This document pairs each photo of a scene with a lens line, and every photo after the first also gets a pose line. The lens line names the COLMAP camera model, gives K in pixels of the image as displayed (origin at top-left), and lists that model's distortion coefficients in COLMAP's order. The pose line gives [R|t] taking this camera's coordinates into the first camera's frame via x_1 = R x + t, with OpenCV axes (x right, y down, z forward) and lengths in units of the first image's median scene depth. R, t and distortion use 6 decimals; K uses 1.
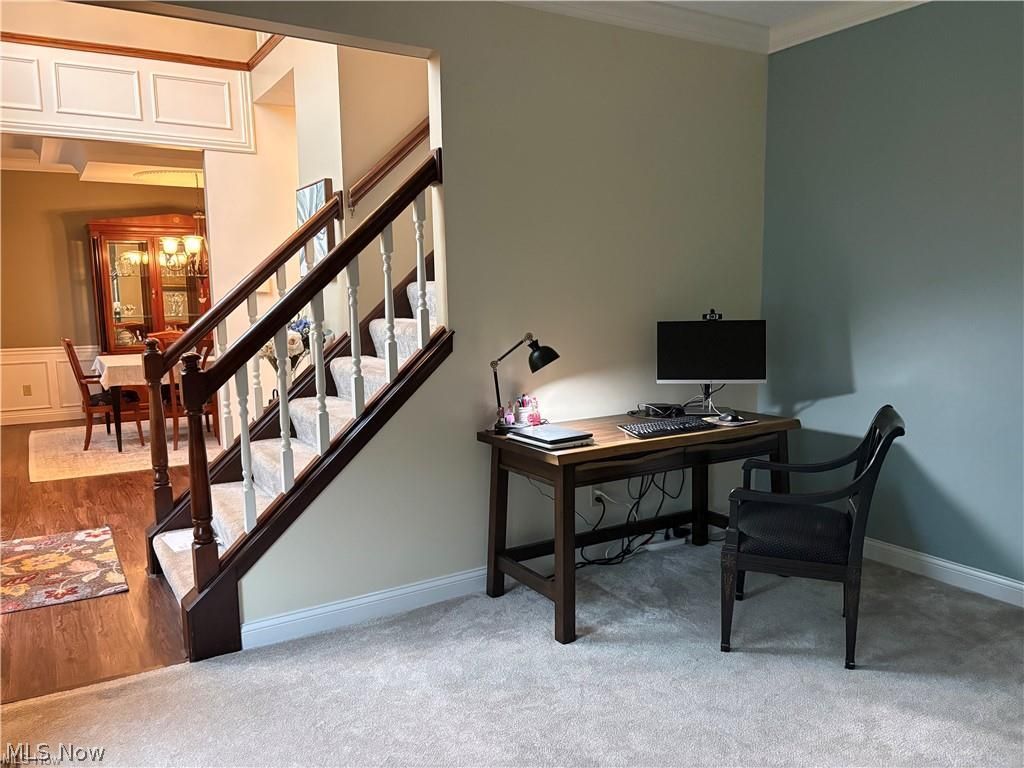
lens RADIAL K [[777.7, 0, 515.4], [0, 777.7, 386.3], [0, 0, 1]] dist [0.083834, -0.117645]
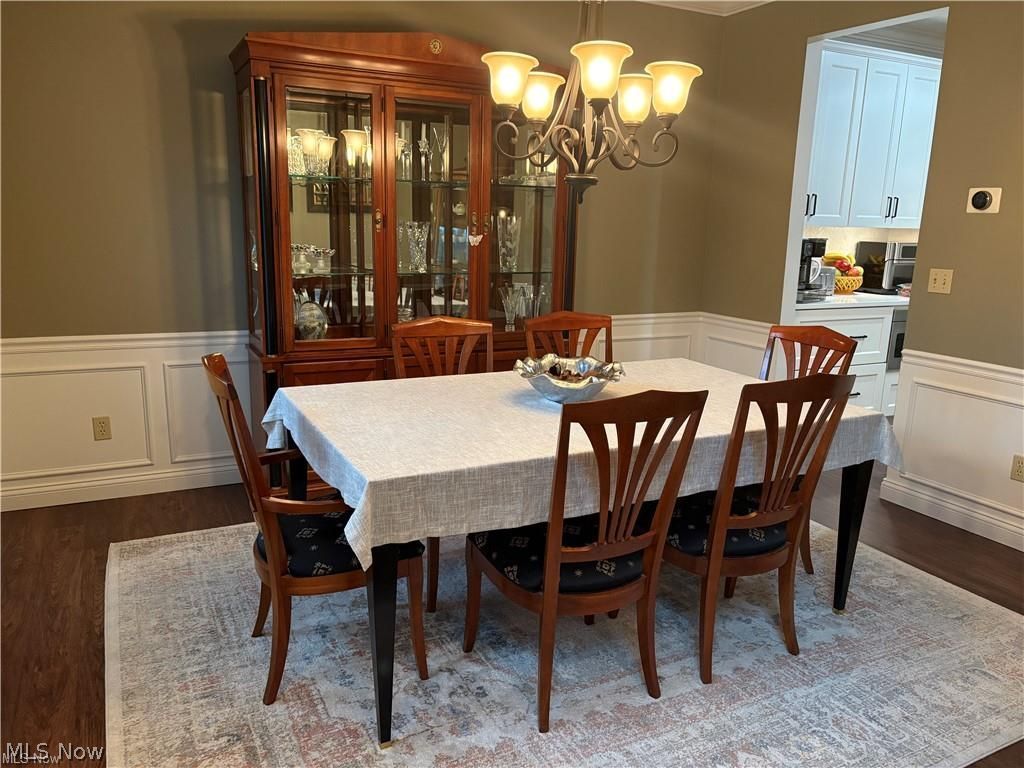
lens RADIAL K [[777.7, 0, 515.4], [0, 777.7, 386.3], [0, 0, 1]] dist [0.083834, -0.117645]
pose [[0.995255, 0.052186, -0.082128, -0.341146], [-0.045842, 0.995952, 0.077321, -0.062878], [0.085830, -0.073189, 0.993618, 0.563792]]
